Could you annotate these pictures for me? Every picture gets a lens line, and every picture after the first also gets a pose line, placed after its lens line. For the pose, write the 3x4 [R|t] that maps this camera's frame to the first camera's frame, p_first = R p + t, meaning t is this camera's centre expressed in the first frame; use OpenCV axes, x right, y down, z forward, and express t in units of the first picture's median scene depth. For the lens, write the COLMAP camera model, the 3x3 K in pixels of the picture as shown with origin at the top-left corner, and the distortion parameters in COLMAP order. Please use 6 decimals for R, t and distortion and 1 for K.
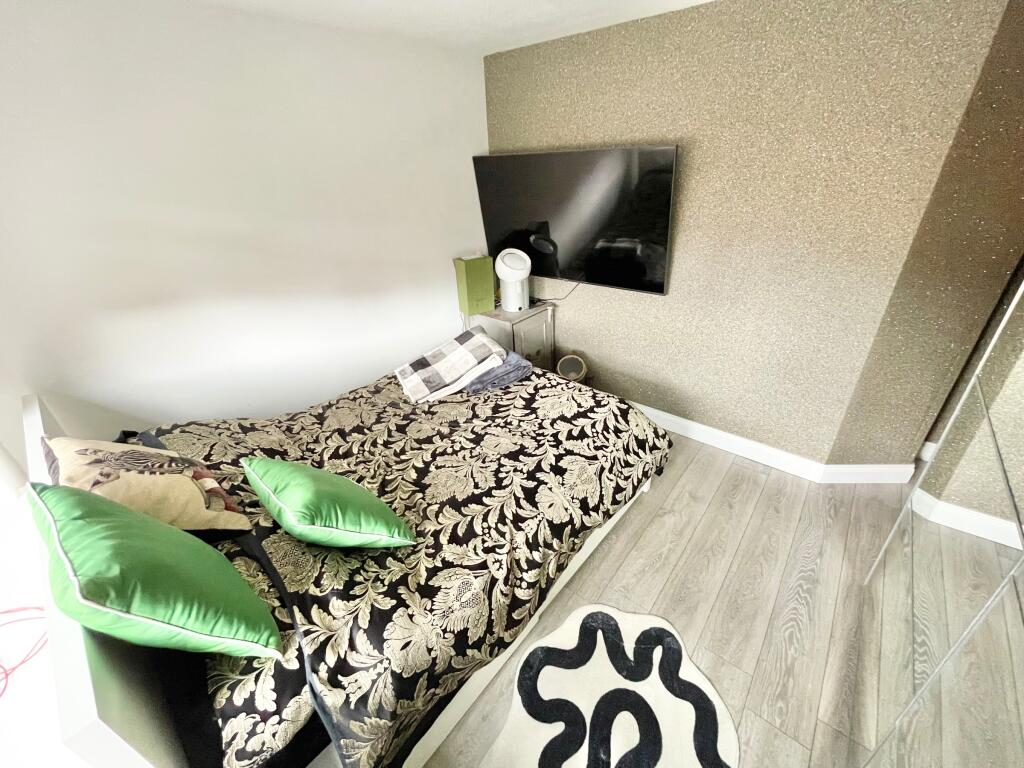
lens RADIAL K [[413.4, 0, 512.3], [0, 413.4, 380.9], [0, 0, 1]] dist [0.002082, -0.000032]
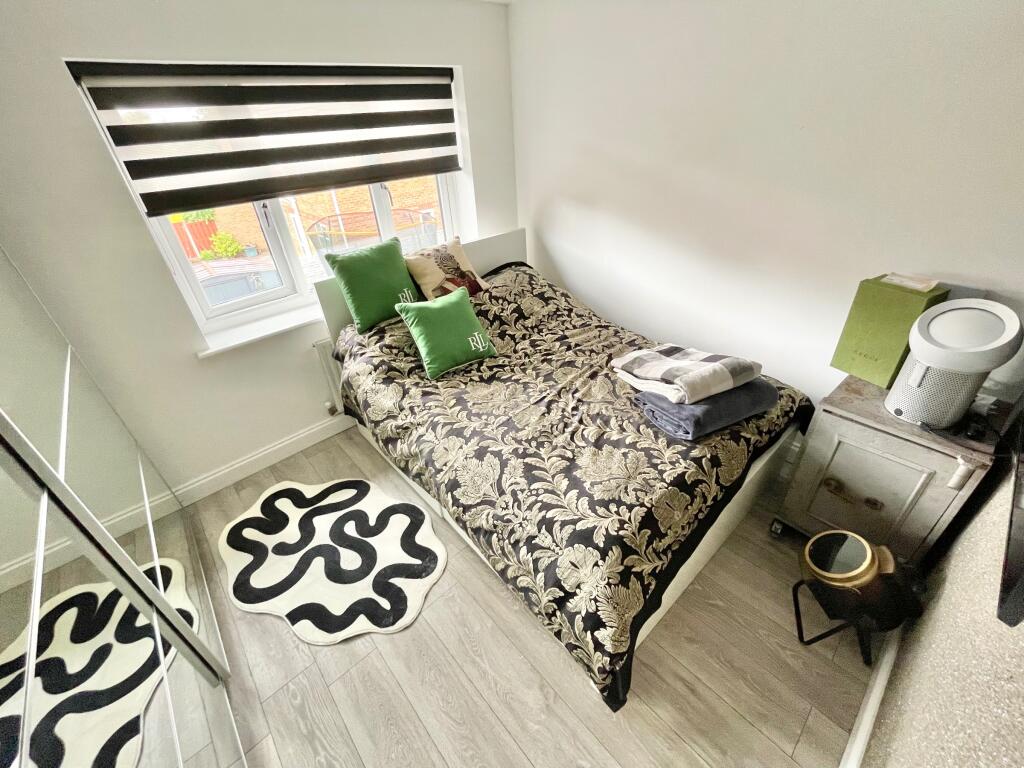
lens RADIAL K [[413.4, 0, 512.3], [0, 413.4, 380.9], [0, 0, 1]] dist [0.002082, -0.000032]
pose [[-0.124145, 0.581877, -0.803746, 0.780379], [-0.417799, 0.704056, 0.574238, -0.498570], [0.900018, 0.407093, 0.155702, 0.814625]]
